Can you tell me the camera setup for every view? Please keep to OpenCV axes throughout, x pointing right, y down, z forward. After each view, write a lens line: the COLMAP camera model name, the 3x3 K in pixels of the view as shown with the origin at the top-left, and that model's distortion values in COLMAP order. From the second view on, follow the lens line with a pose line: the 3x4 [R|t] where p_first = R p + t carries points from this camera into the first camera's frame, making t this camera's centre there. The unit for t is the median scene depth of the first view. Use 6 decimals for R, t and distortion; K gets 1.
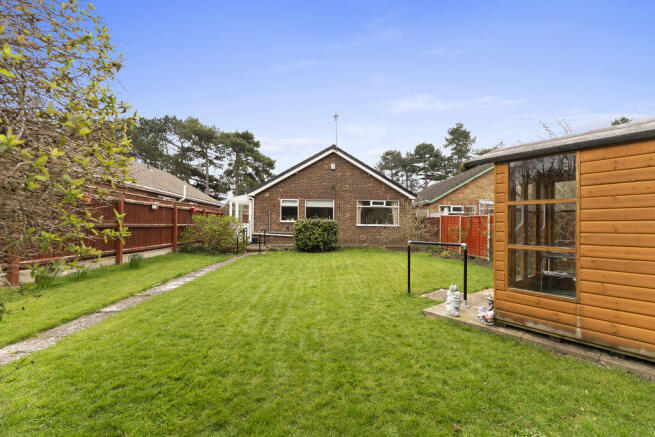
lens RADIAL K [[269.8, 0, 327.5], [0, 269.8, 218.5], [0, 0, 1]] dist [0.001511, 0.000055]
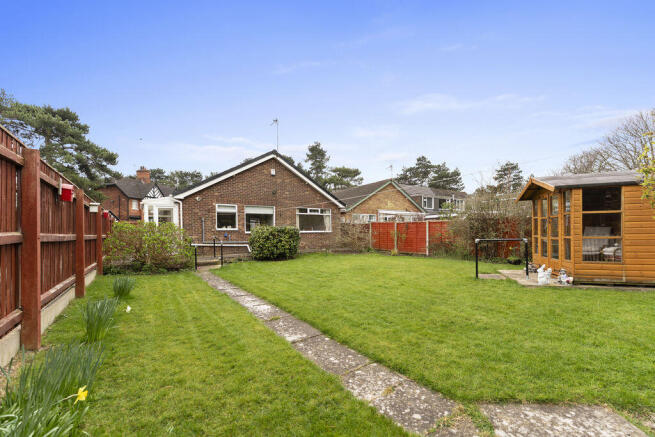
lens RADIAL K [[264.5, 0, 329.8], [0, 264.5, 229.0], [0, 0, 1]] dist [0.000435, -0.000070]
pose [[0.854171, -0.015896, 0.519749, -0.303119], [0.010684, 0.999858, 0.013022, 0.002093], [-0.519882, -0.005570, 0.854220, 0.076990]]
